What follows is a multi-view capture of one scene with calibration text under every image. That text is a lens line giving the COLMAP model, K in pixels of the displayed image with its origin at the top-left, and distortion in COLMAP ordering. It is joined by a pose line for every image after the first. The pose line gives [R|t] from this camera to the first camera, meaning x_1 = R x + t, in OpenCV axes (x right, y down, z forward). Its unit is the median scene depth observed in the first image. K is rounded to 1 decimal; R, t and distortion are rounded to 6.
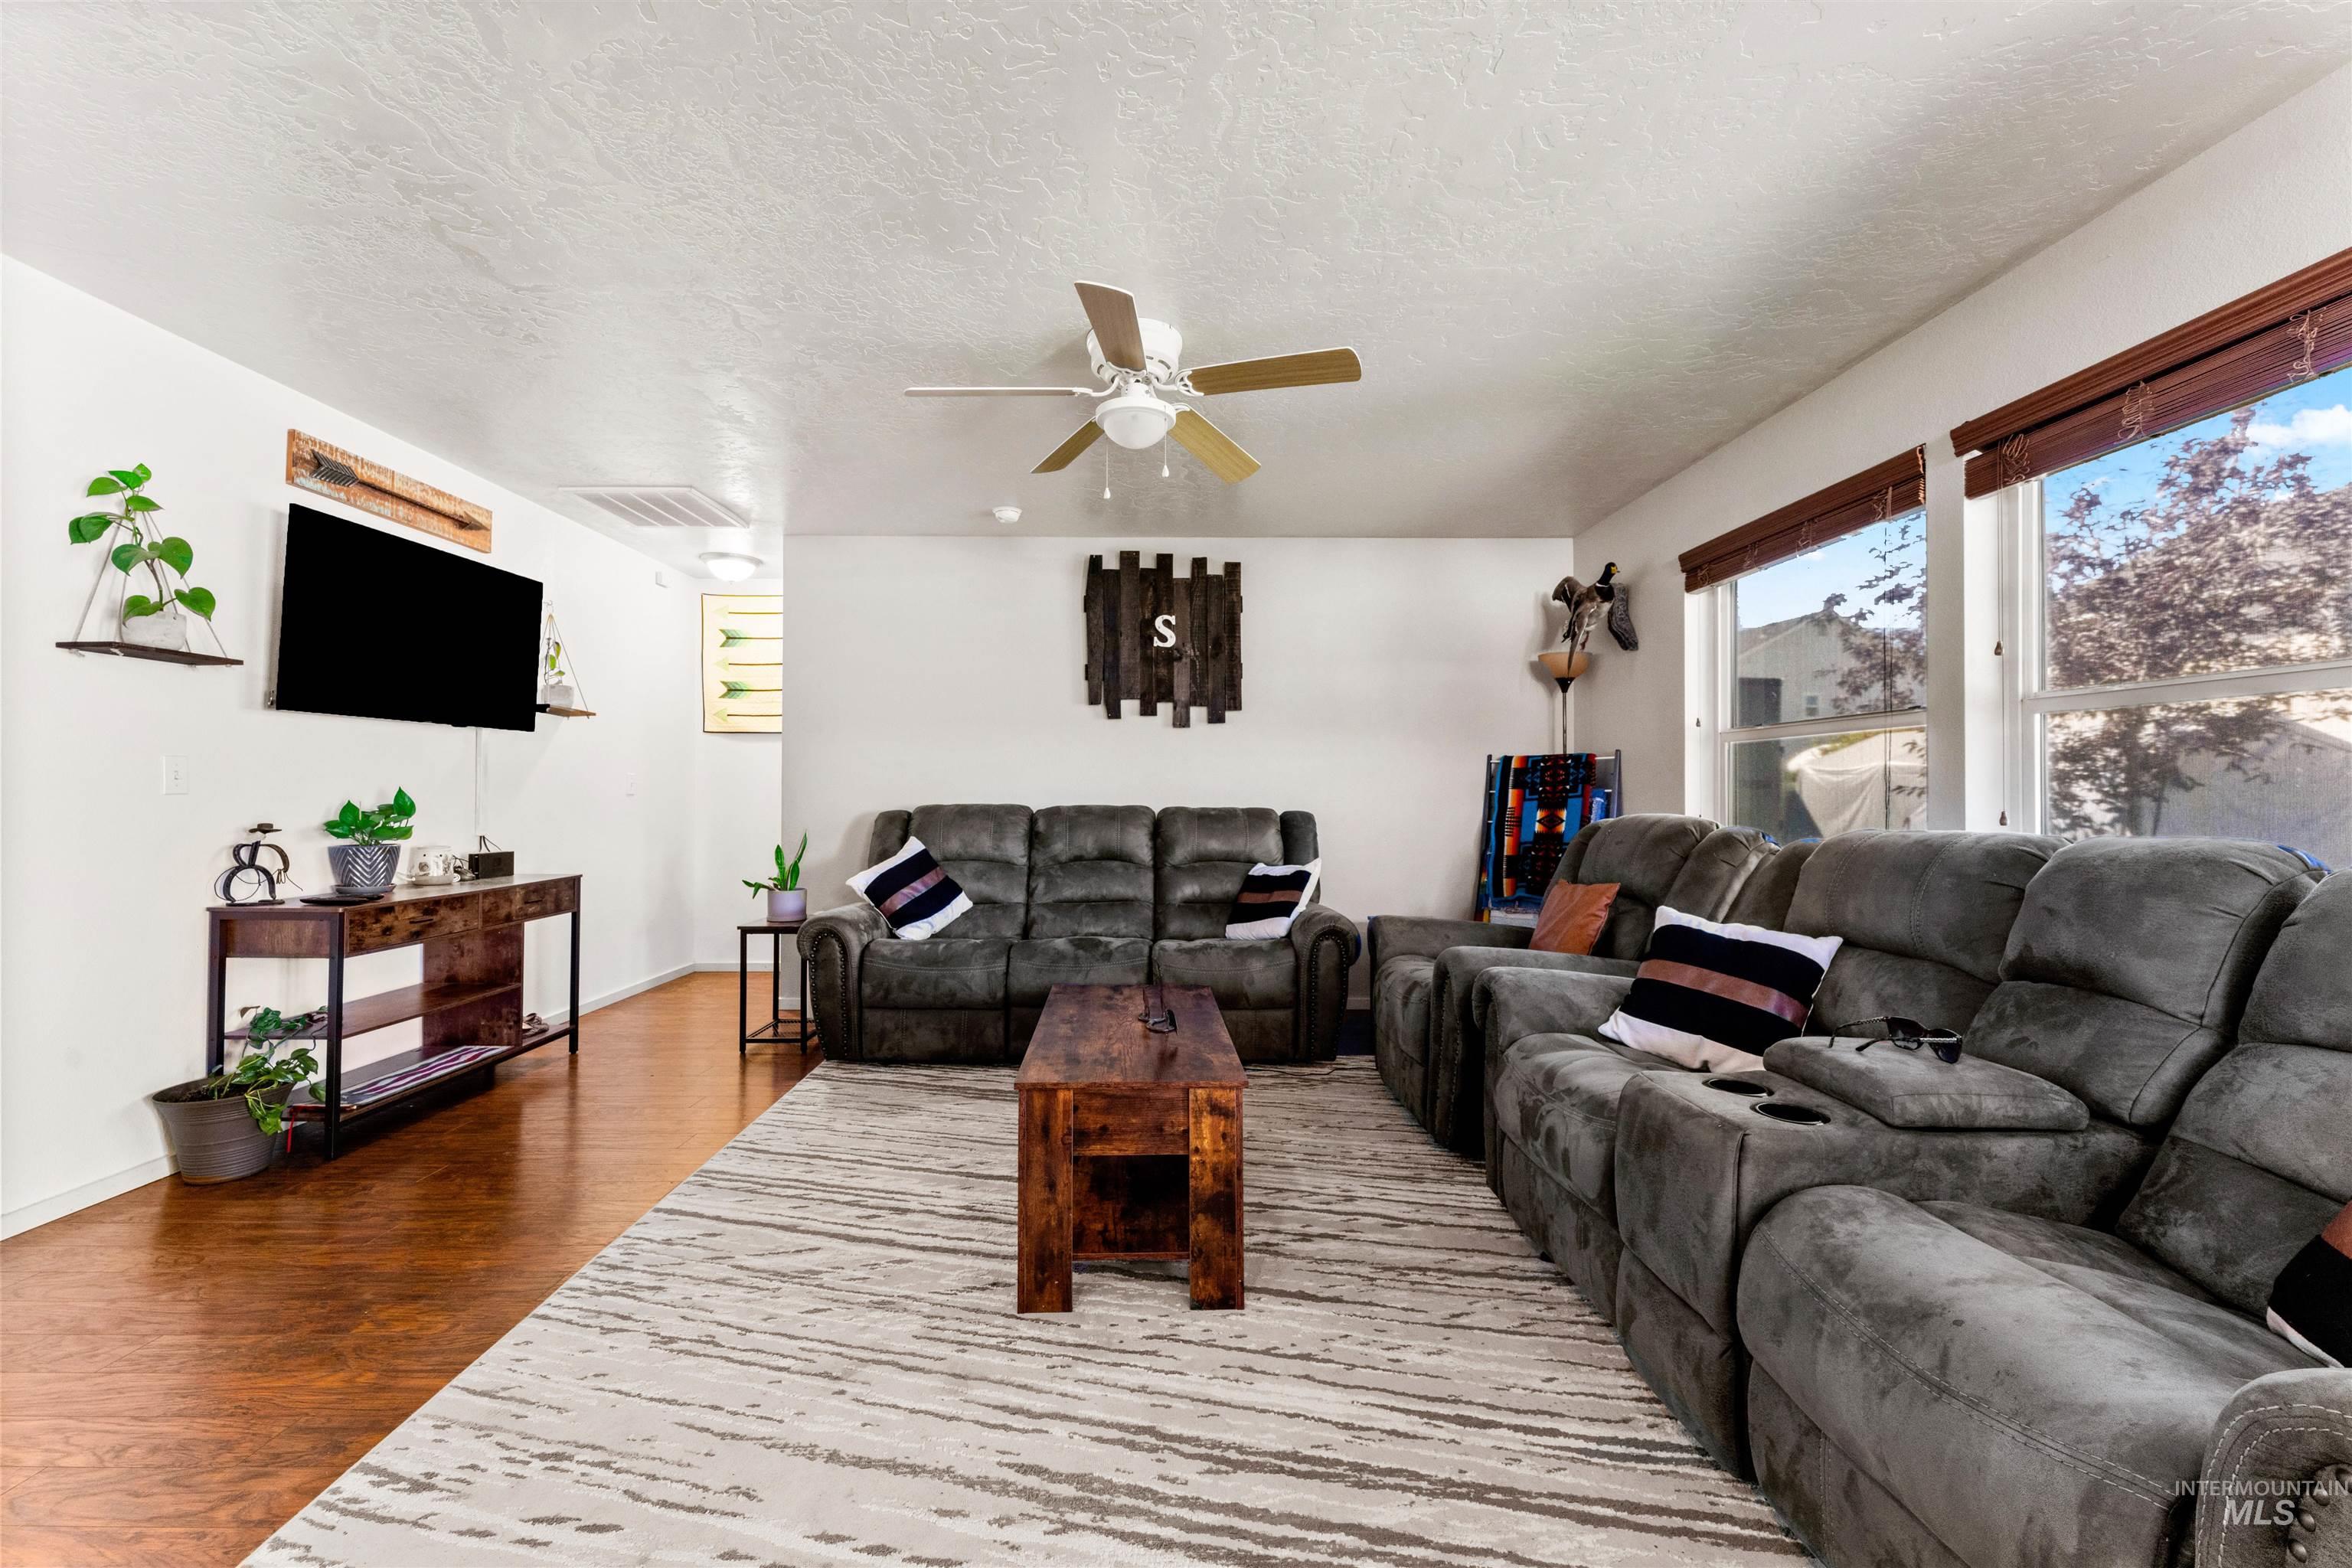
lens RADIAL K [[936.4, 0, 1166.1], [0, 936.4, 768.8], [0, 0, 1]] dist [-0.000454, 0.000311]
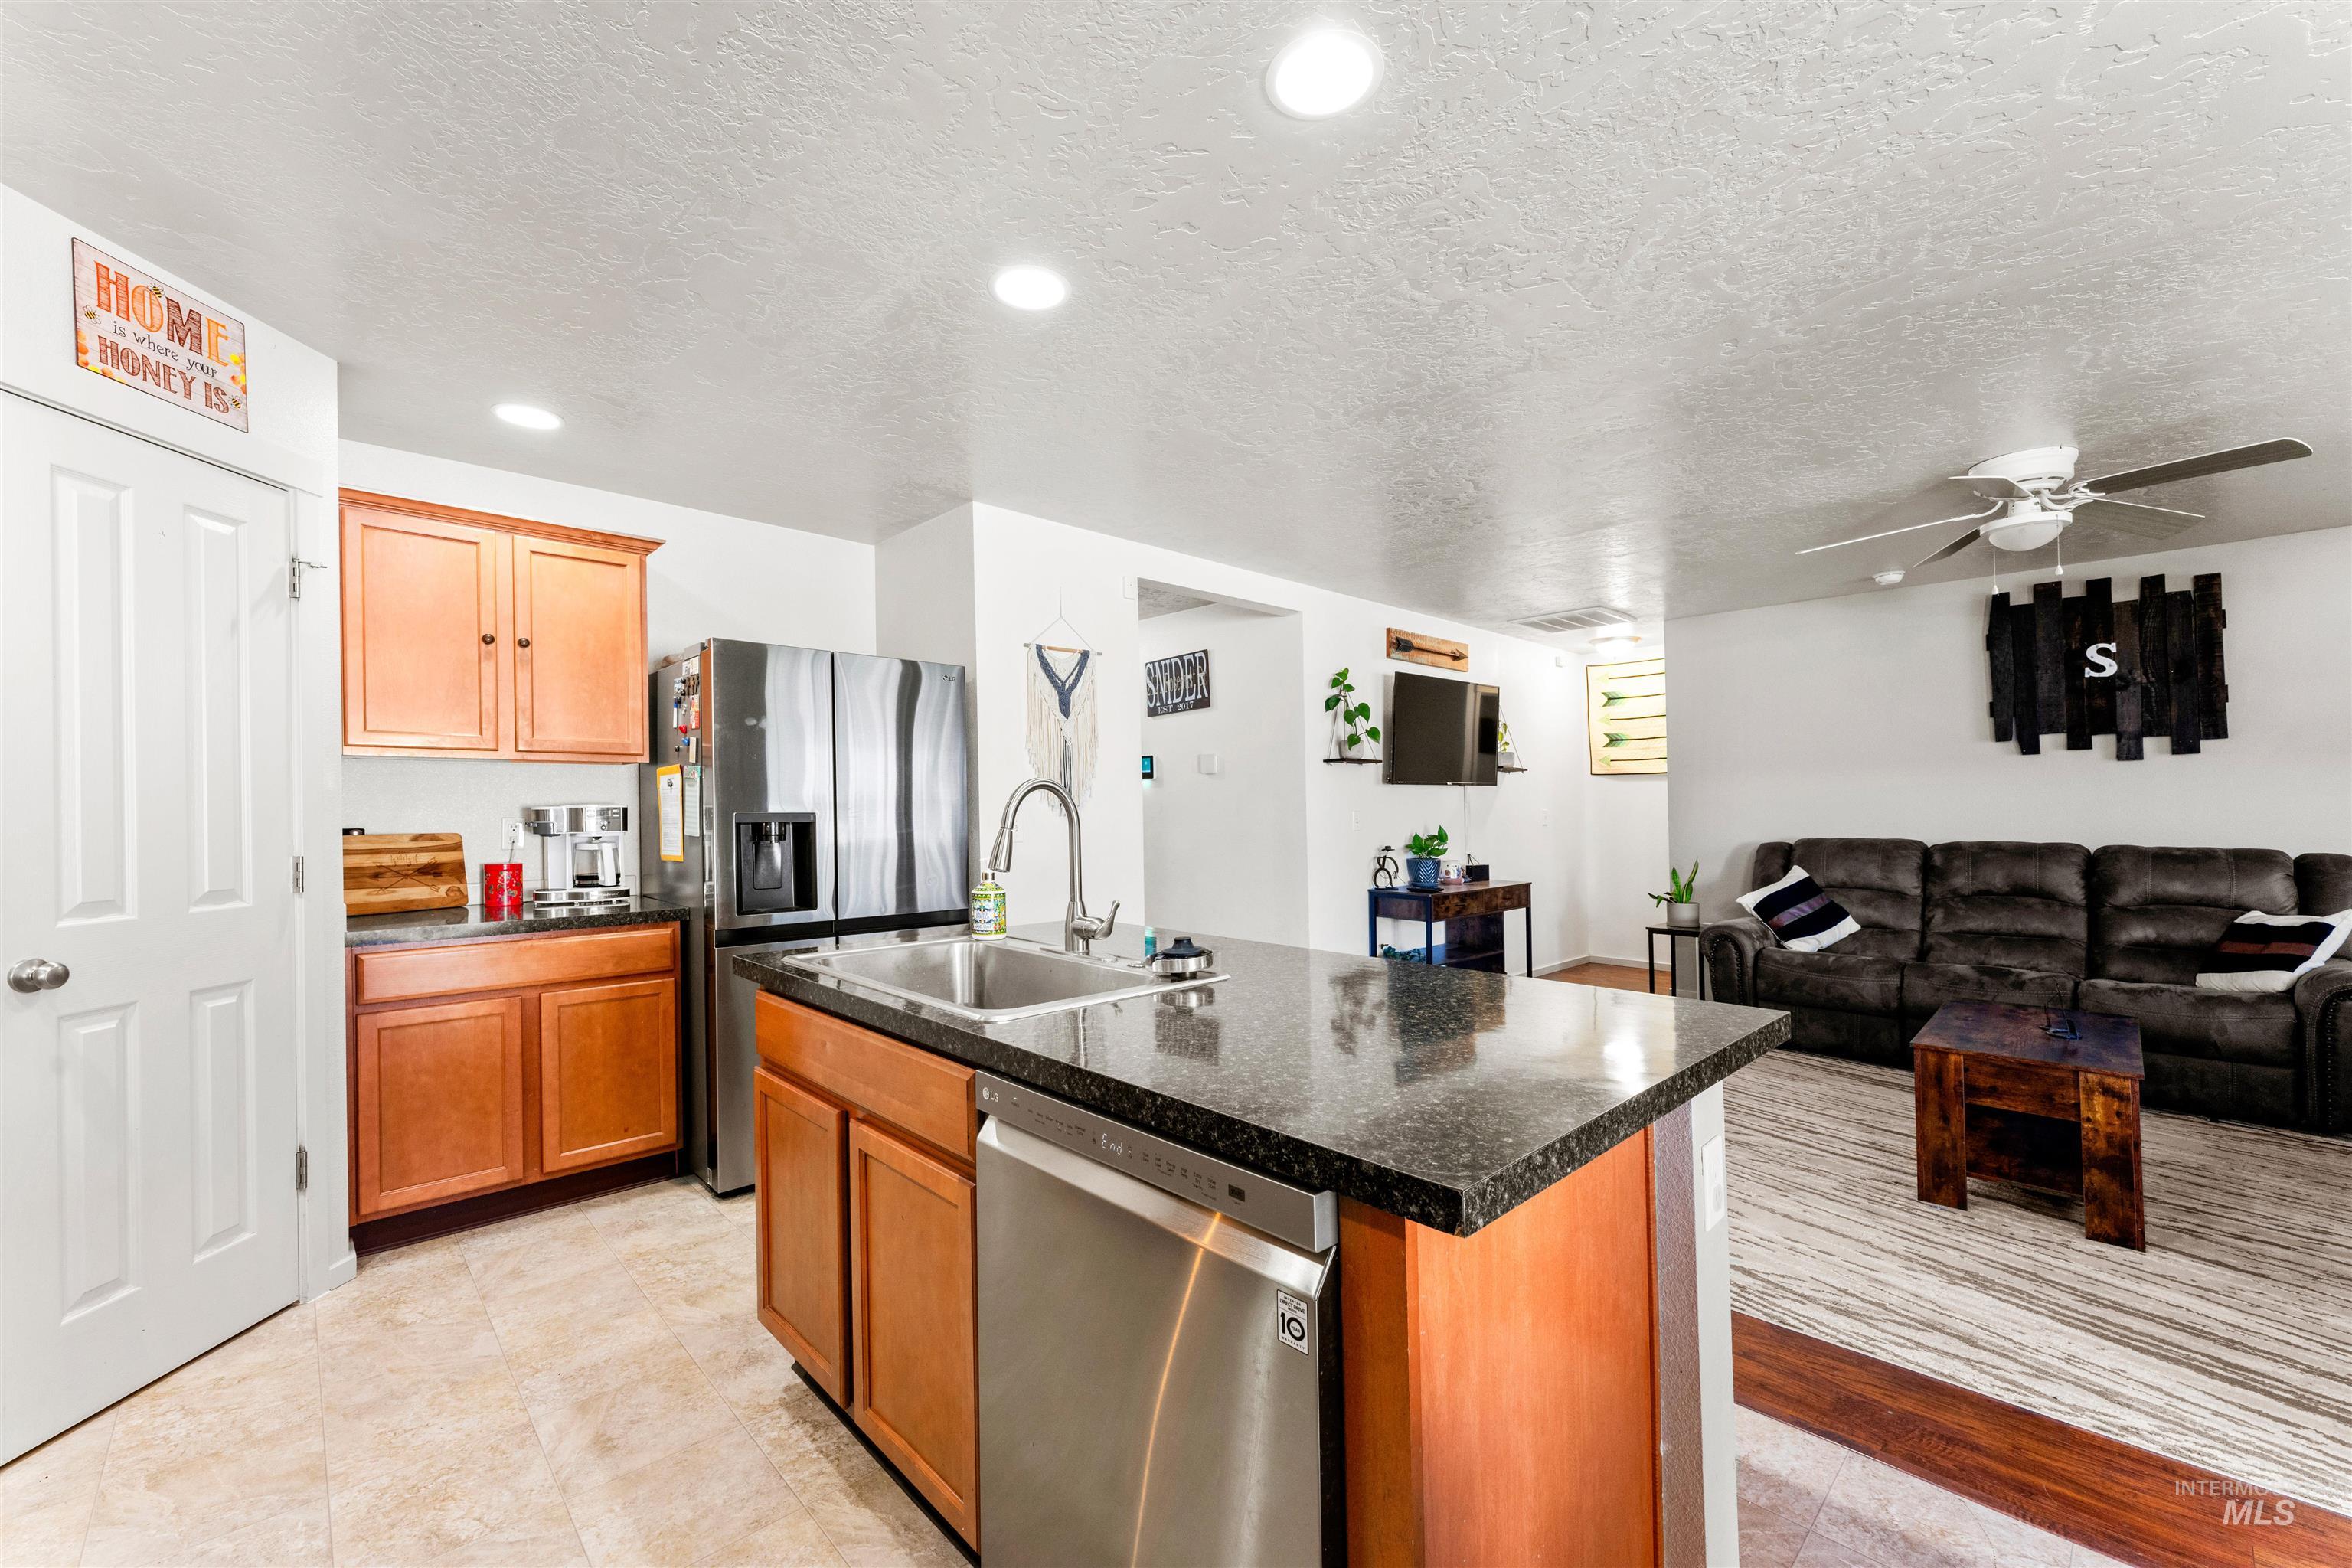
lens RADIAL K [[936.4, 0, 1137.9], [0, 936.4, 803.9], [0, 0, 1]] dist [-0.000454, 0.000311]
pose [[0.666077, -0.007191, -0.745849, 0.063812], [0.025606, 0.999585, 0.013230, -0.045948], [0.745444, -0.027910, 0.665984, -0.437283]]
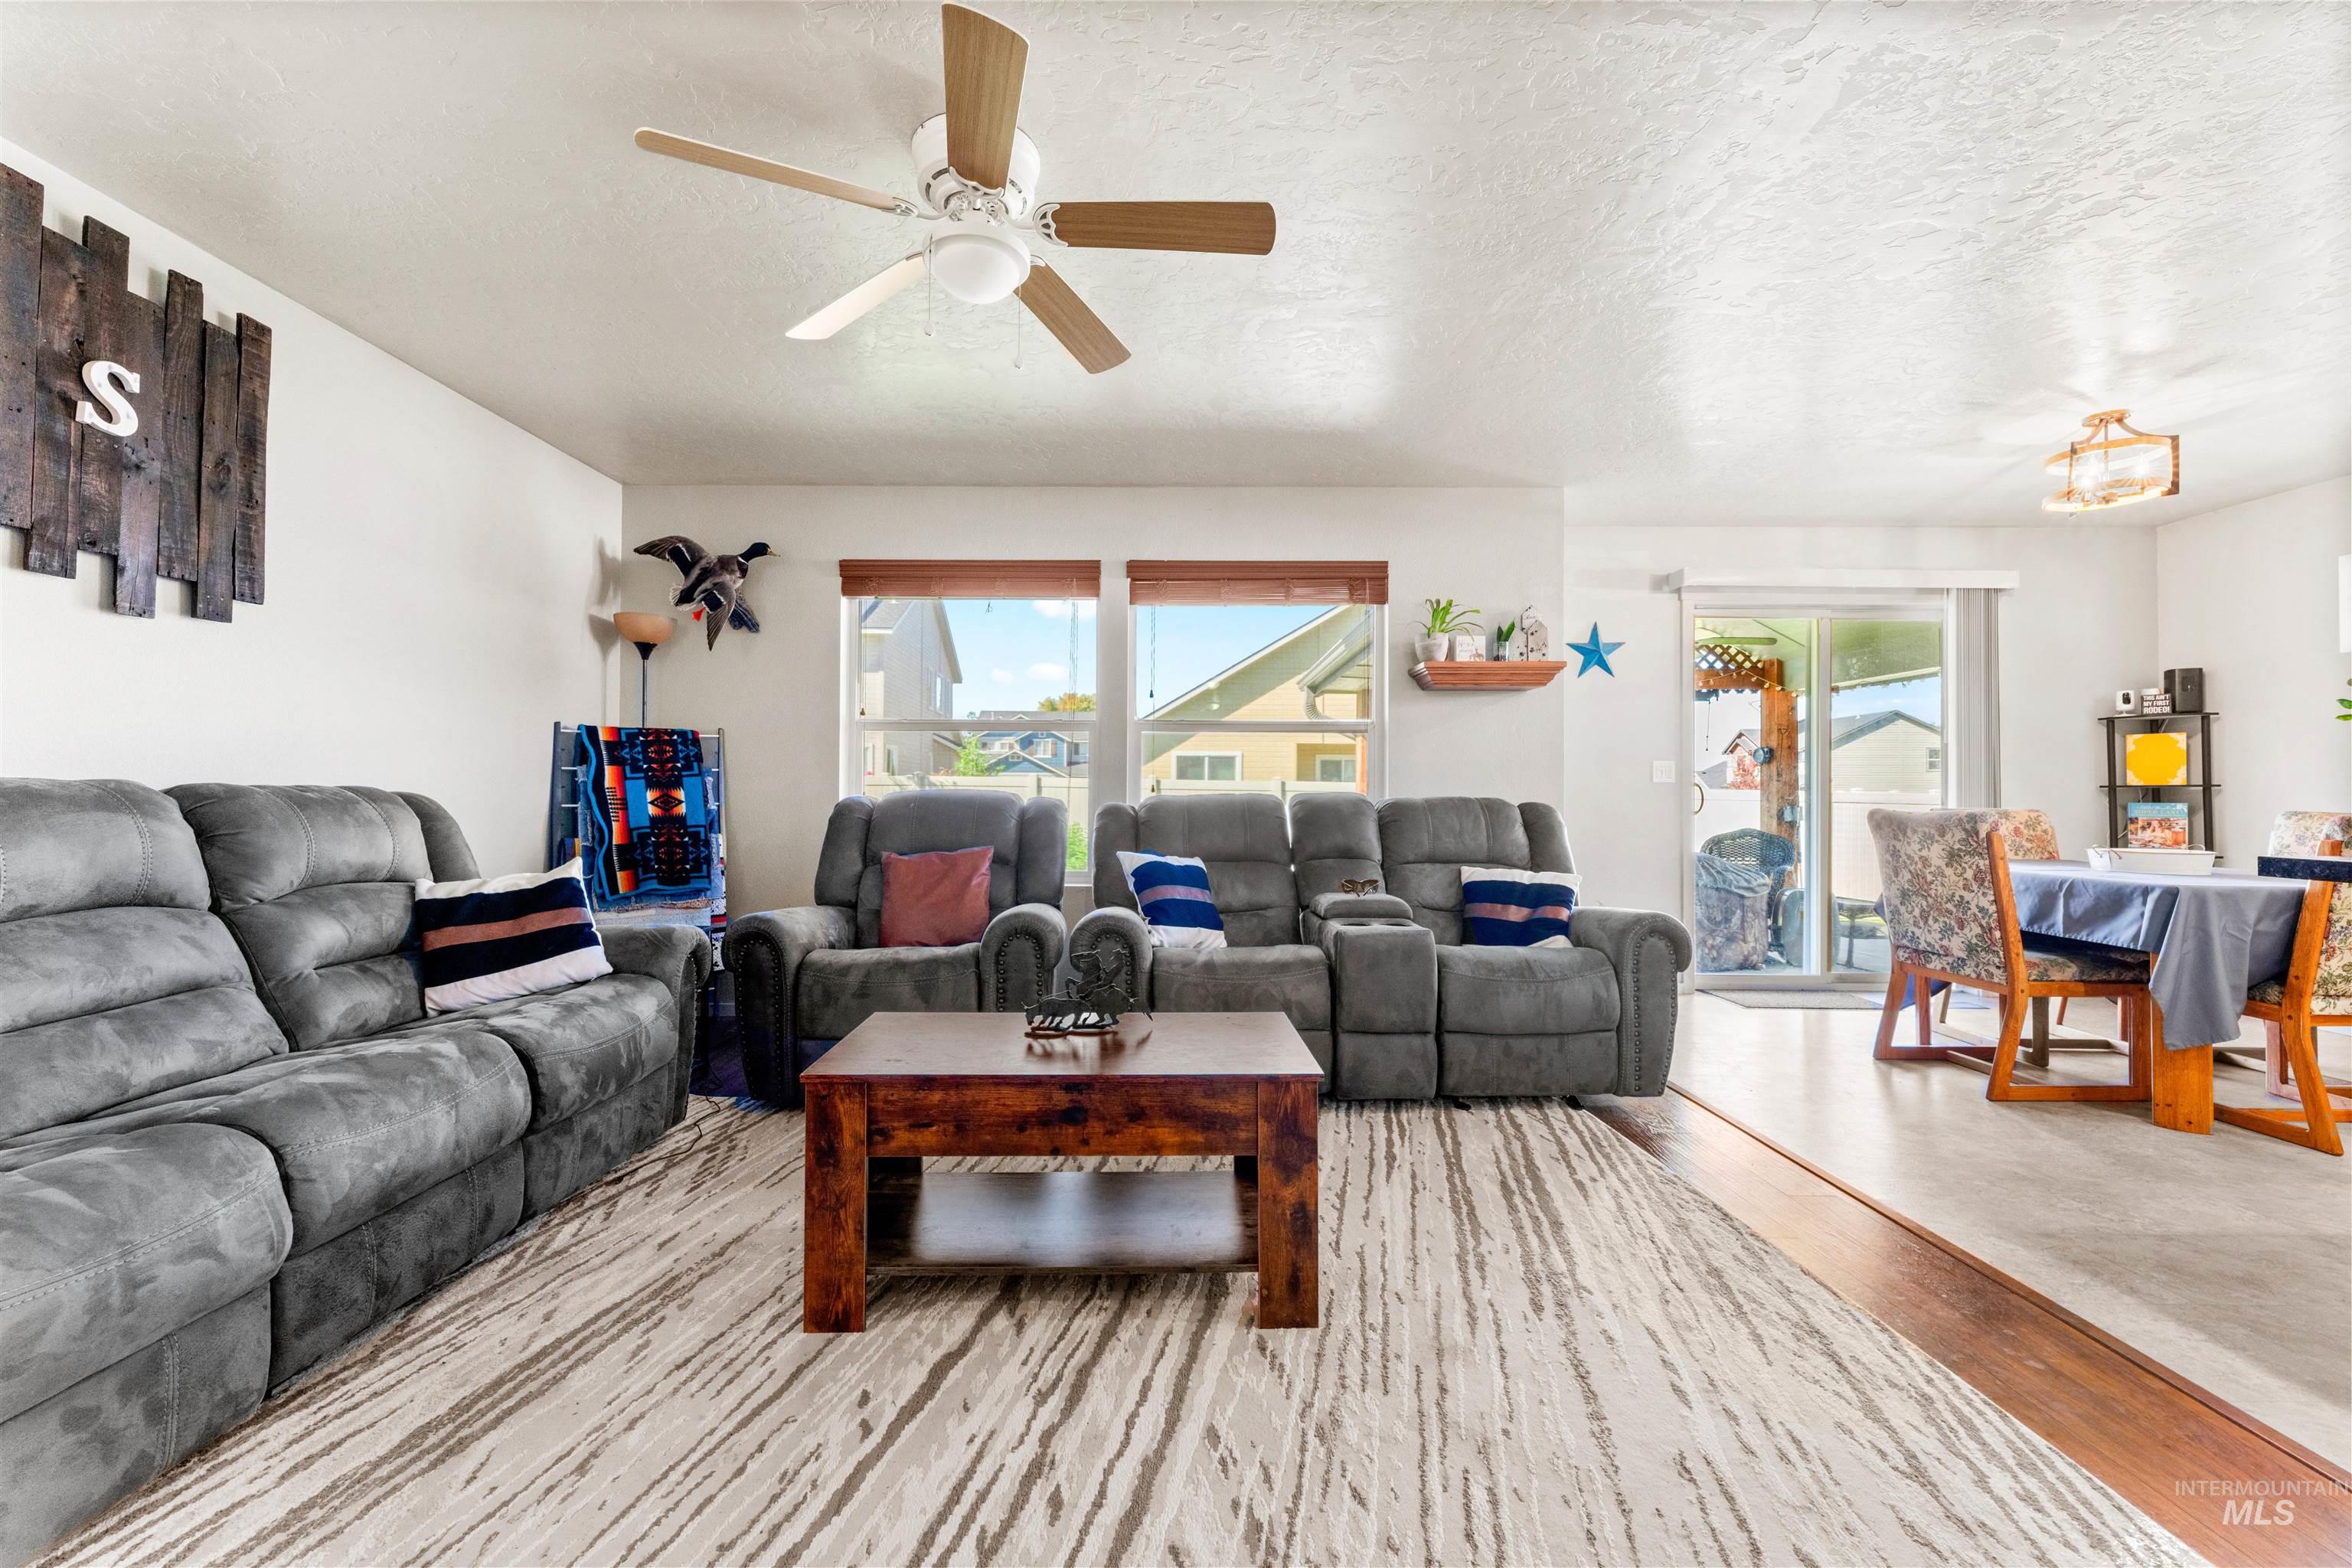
lens RADIAL K [[936.4, 0, 1154.4], [0, 936.4, 778.3], [0, 0, 1]] dist [-0.000454, 0.000311]
pose [[0.006424, 0.012272, 0.999904, -0.562886], [-0.029212, 0.999500, -0.012079, 0.034885], [-0.999553, -0.029132, 0.006779, 0.612561]]
